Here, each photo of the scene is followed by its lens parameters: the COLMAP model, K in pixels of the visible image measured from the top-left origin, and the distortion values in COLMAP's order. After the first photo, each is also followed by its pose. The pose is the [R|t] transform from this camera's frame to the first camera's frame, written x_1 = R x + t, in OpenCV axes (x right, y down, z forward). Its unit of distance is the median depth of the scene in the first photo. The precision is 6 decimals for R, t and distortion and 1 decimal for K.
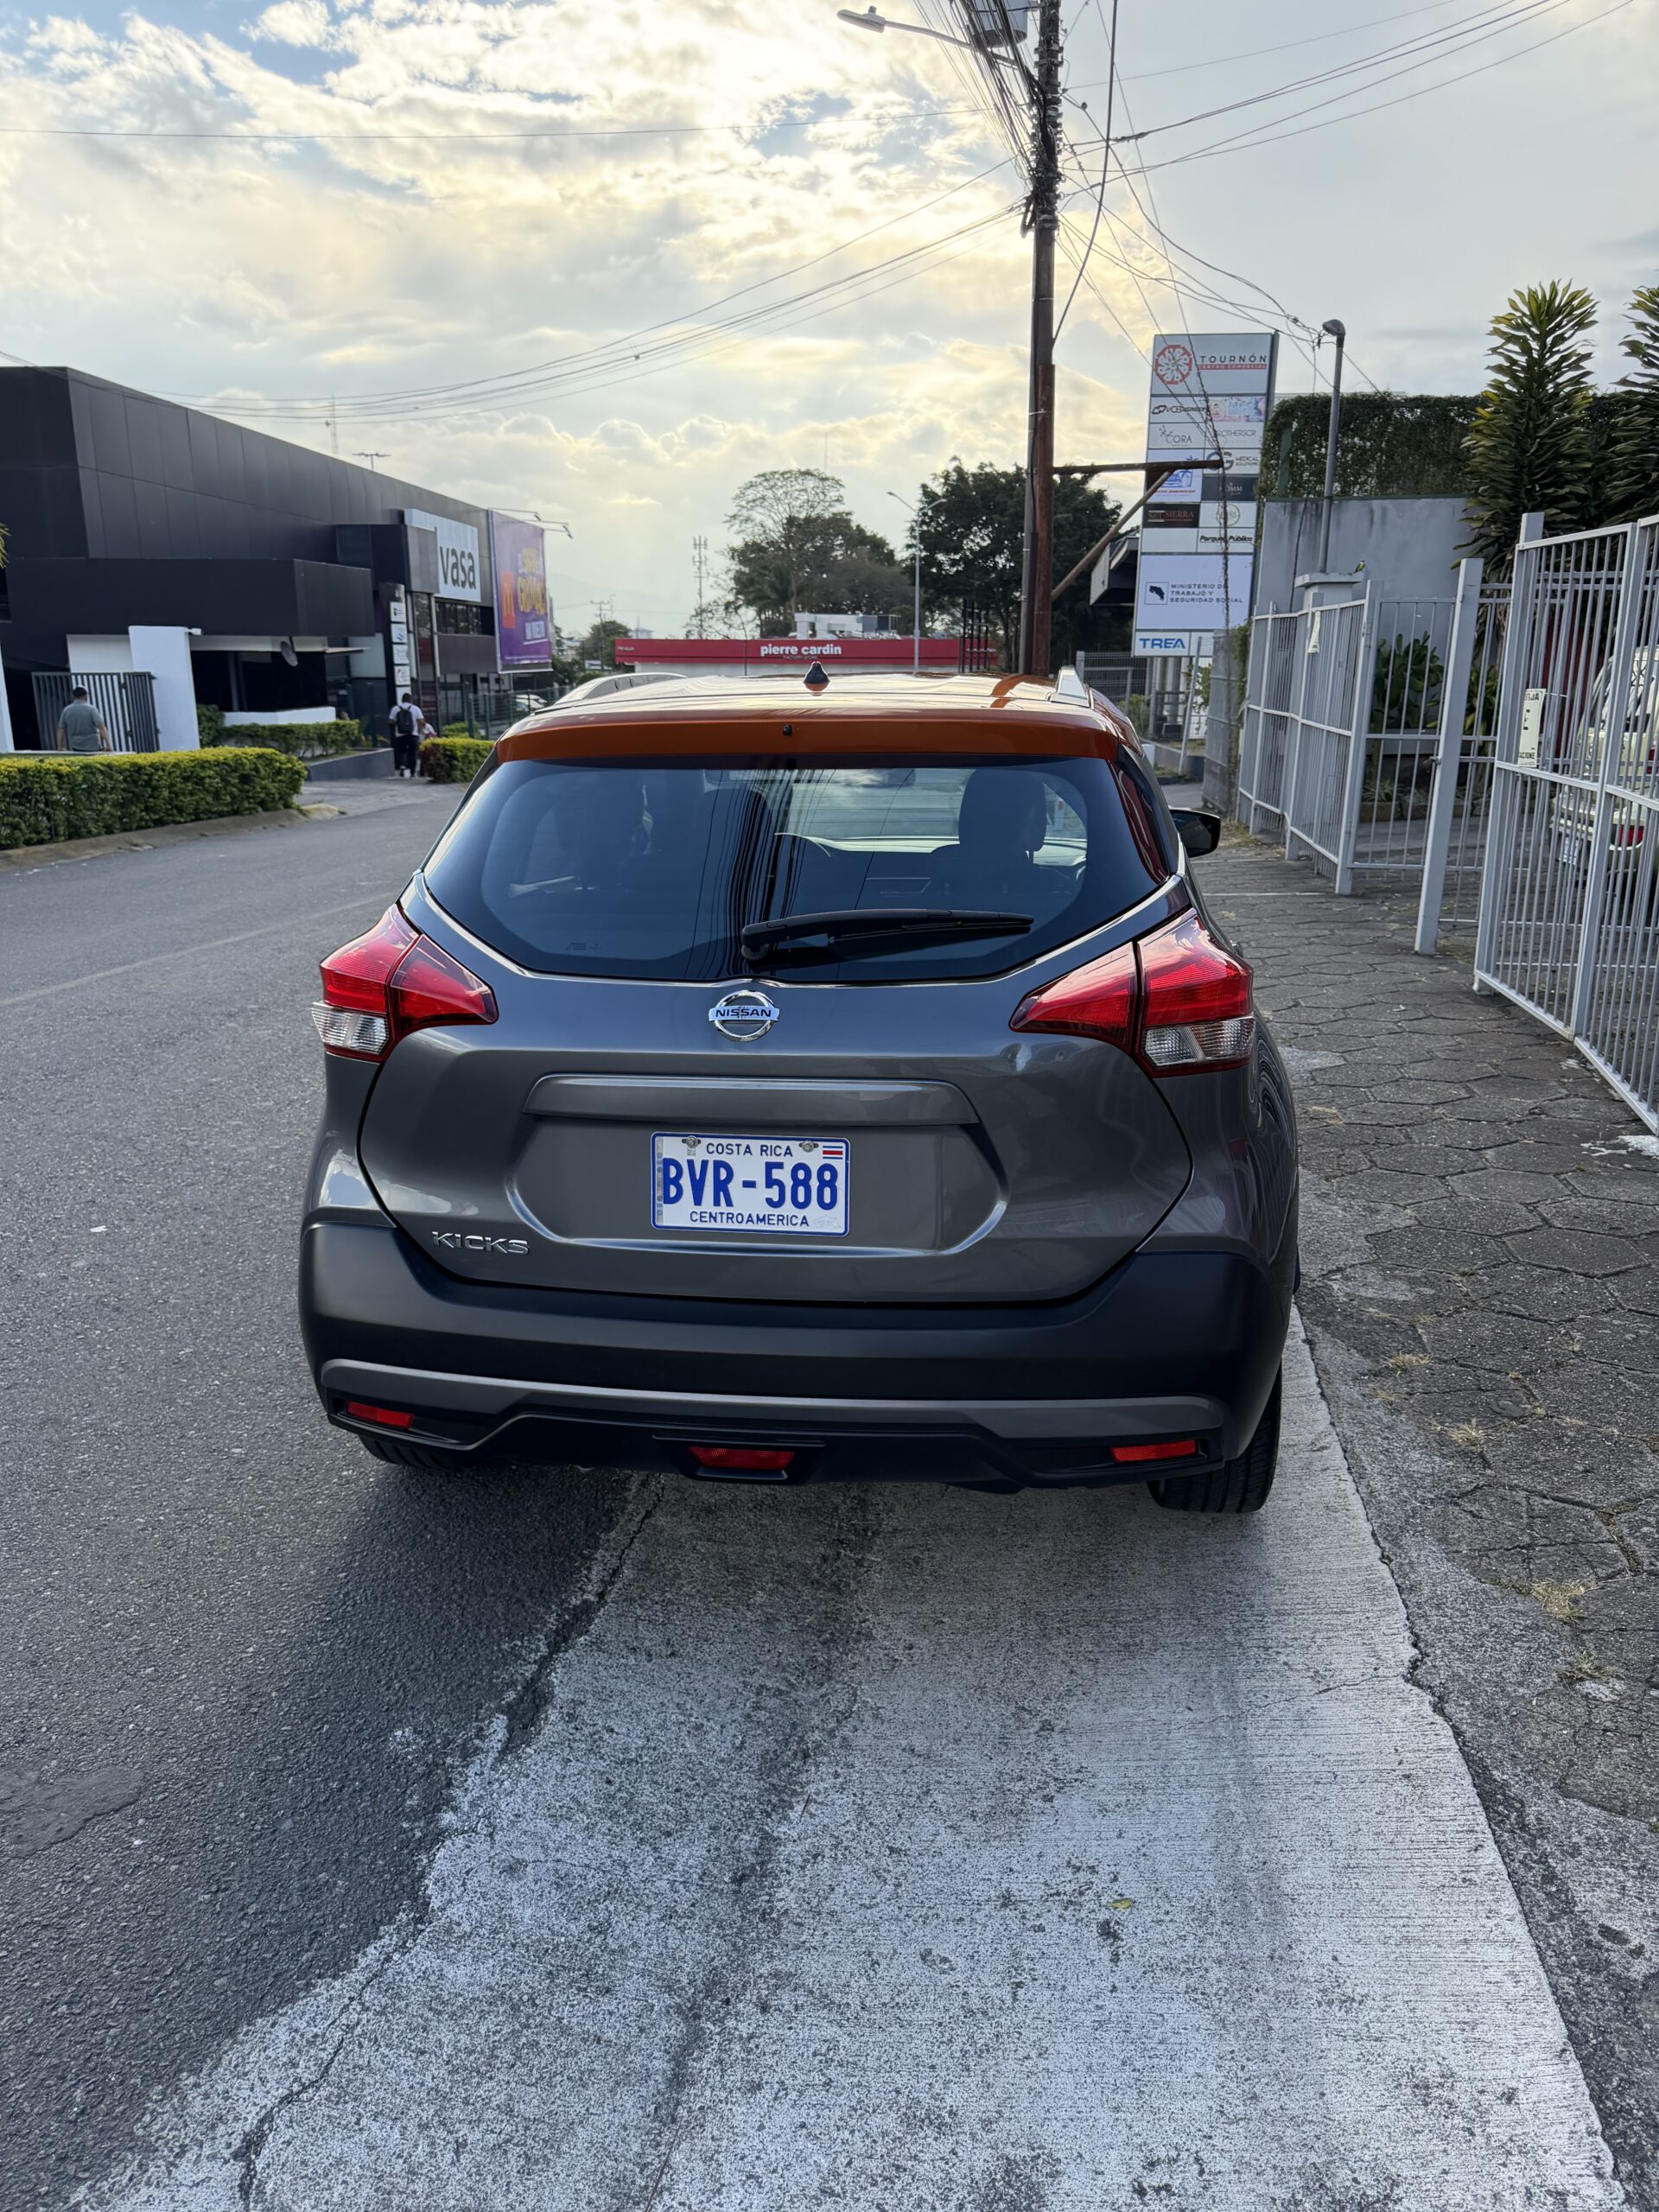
lens RADIAL K [[1555.4, 0, 820.8], [0, 1555.4, 1110.6], [0, 0, 1]] dist [0.006361, -0.014529]
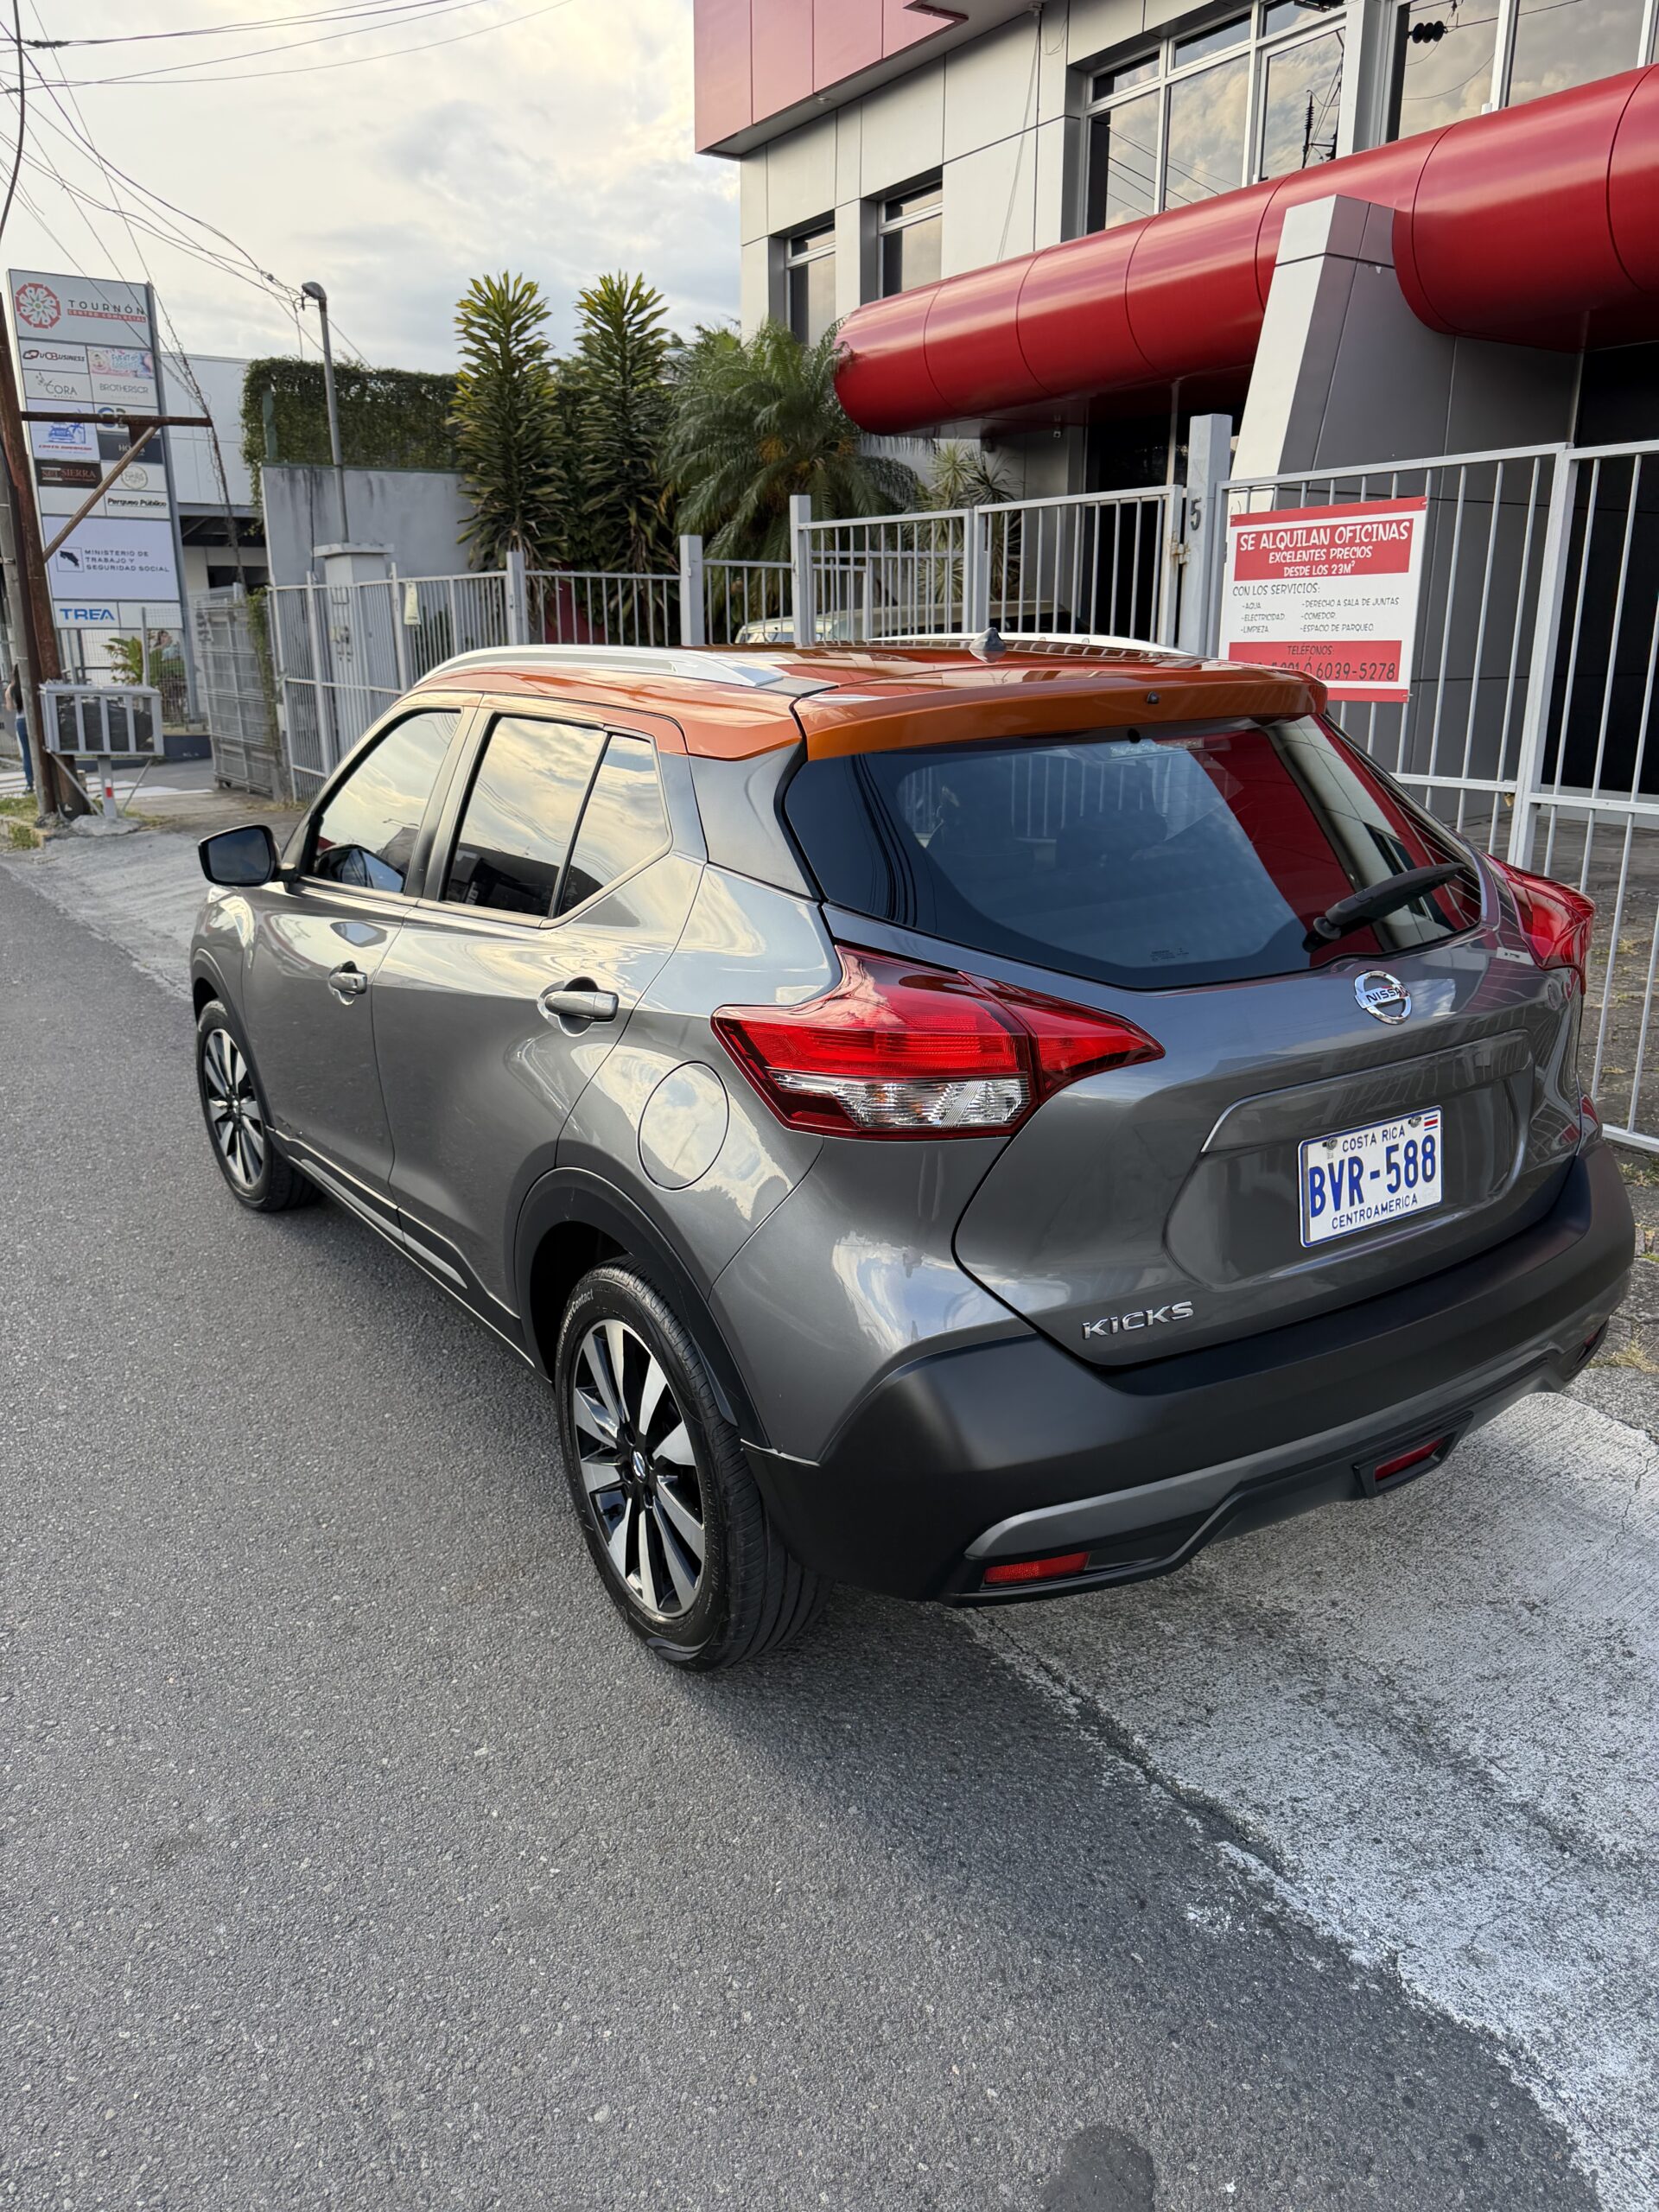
lens RADIAL K [[1555.4, 0, 824.6], [0, 1555.4, 1099.1], [0, 0, 1]] dist [0.006361, -0.014529]
pose [[0.757792, -0.191614, 0.623727, -0.853558], [0.185931, 0.979691, 0.075074, -0.127157], [-0.625444, 0.059080, 0.778029, 0.448721]]
